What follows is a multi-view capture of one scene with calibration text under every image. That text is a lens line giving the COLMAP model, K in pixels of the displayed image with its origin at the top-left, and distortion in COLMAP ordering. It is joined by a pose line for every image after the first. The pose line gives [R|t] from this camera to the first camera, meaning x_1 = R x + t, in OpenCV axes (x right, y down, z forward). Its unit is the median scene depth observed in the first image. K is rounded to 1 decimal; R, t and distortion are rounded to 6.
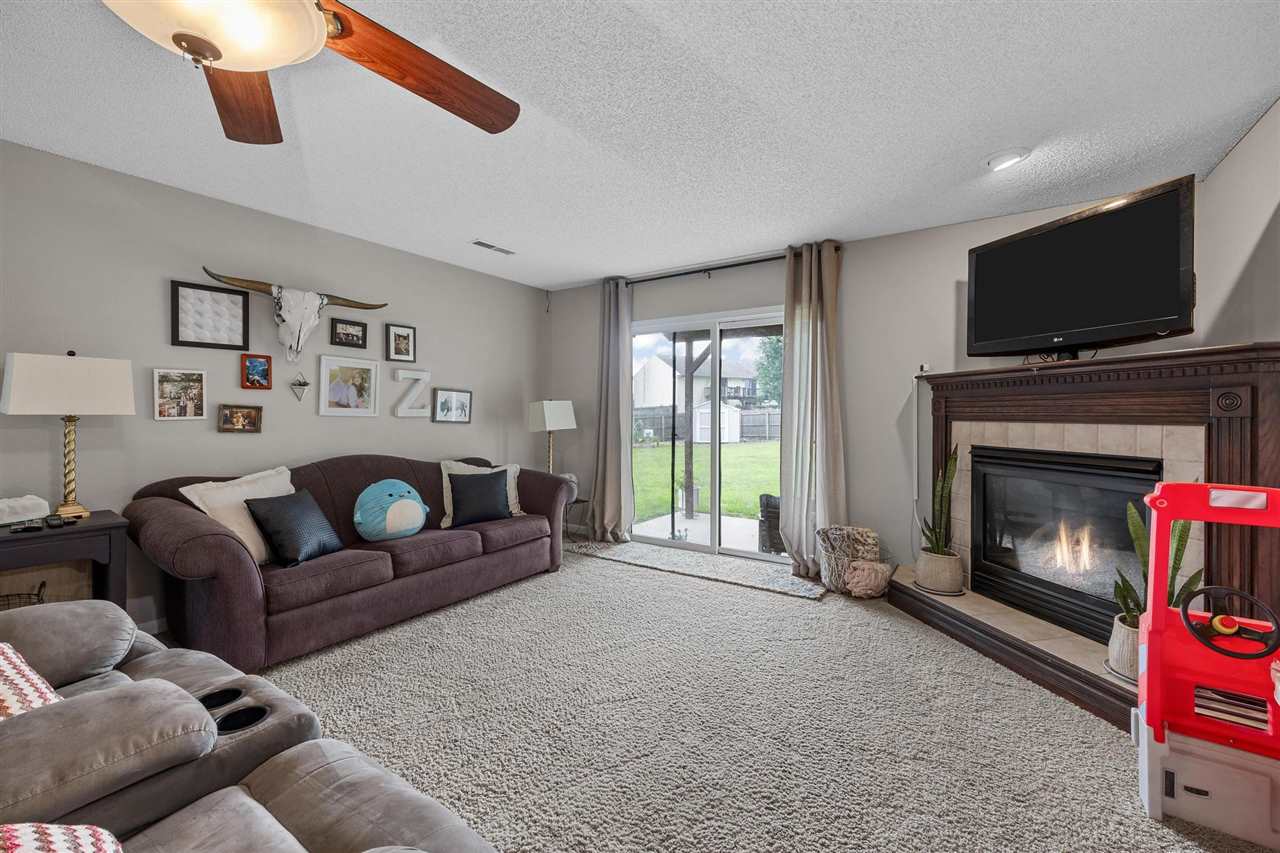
lens RADIAL K [[516.3, 0, 637.2], [0, 516.3, 418.6], [0, 0, 1]] dist [-0.002688, 0.000281]
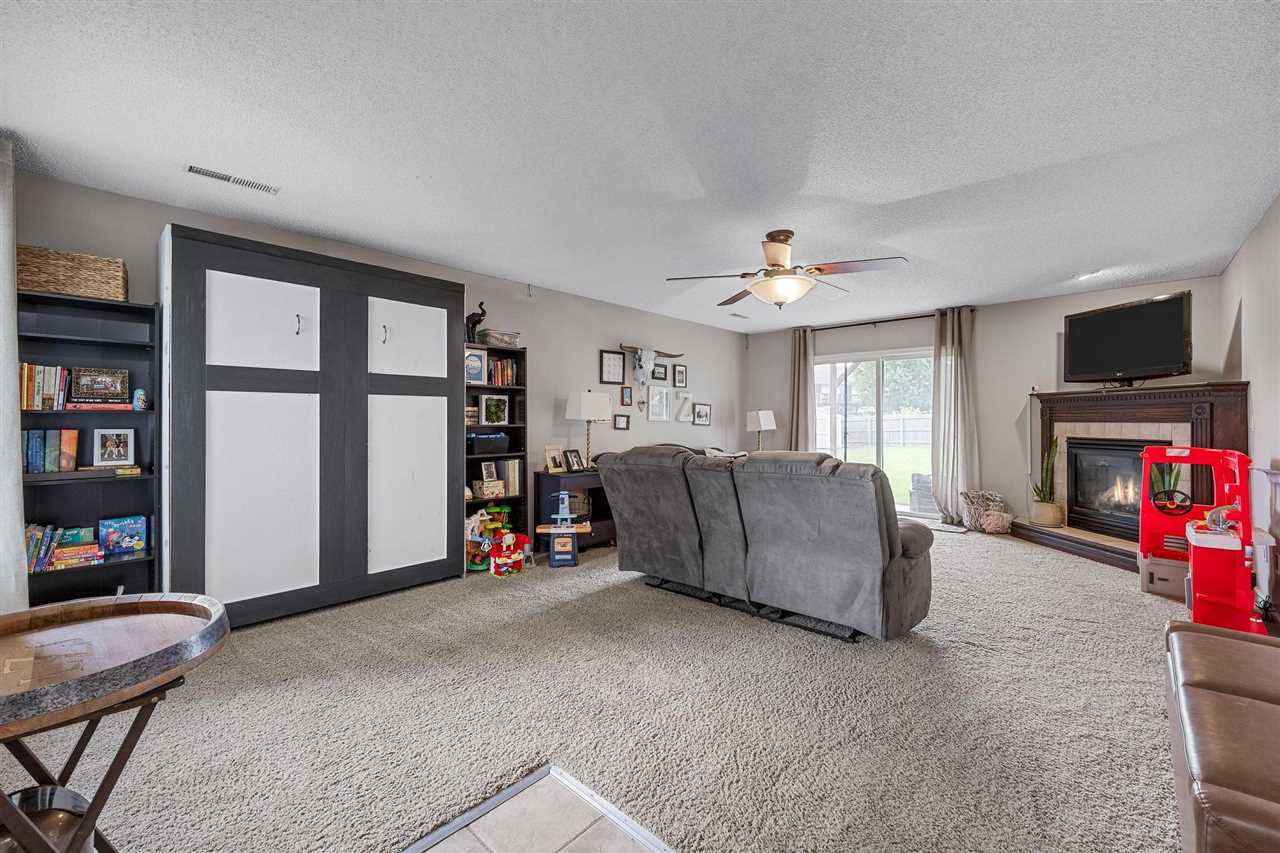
lens RADIAL K [[516.3, 0, 635.4], [0, 516.3, 422.2], [0, 0, 1]] dist [-0.002688, 0.000281]
pose [[0.986825, -0.002776, -0.161764, -0.420078], [0.001715, 0.999976, -0.006698, 0.013170], [0.161779, 0.006332, 0.986807, -0.799482]]
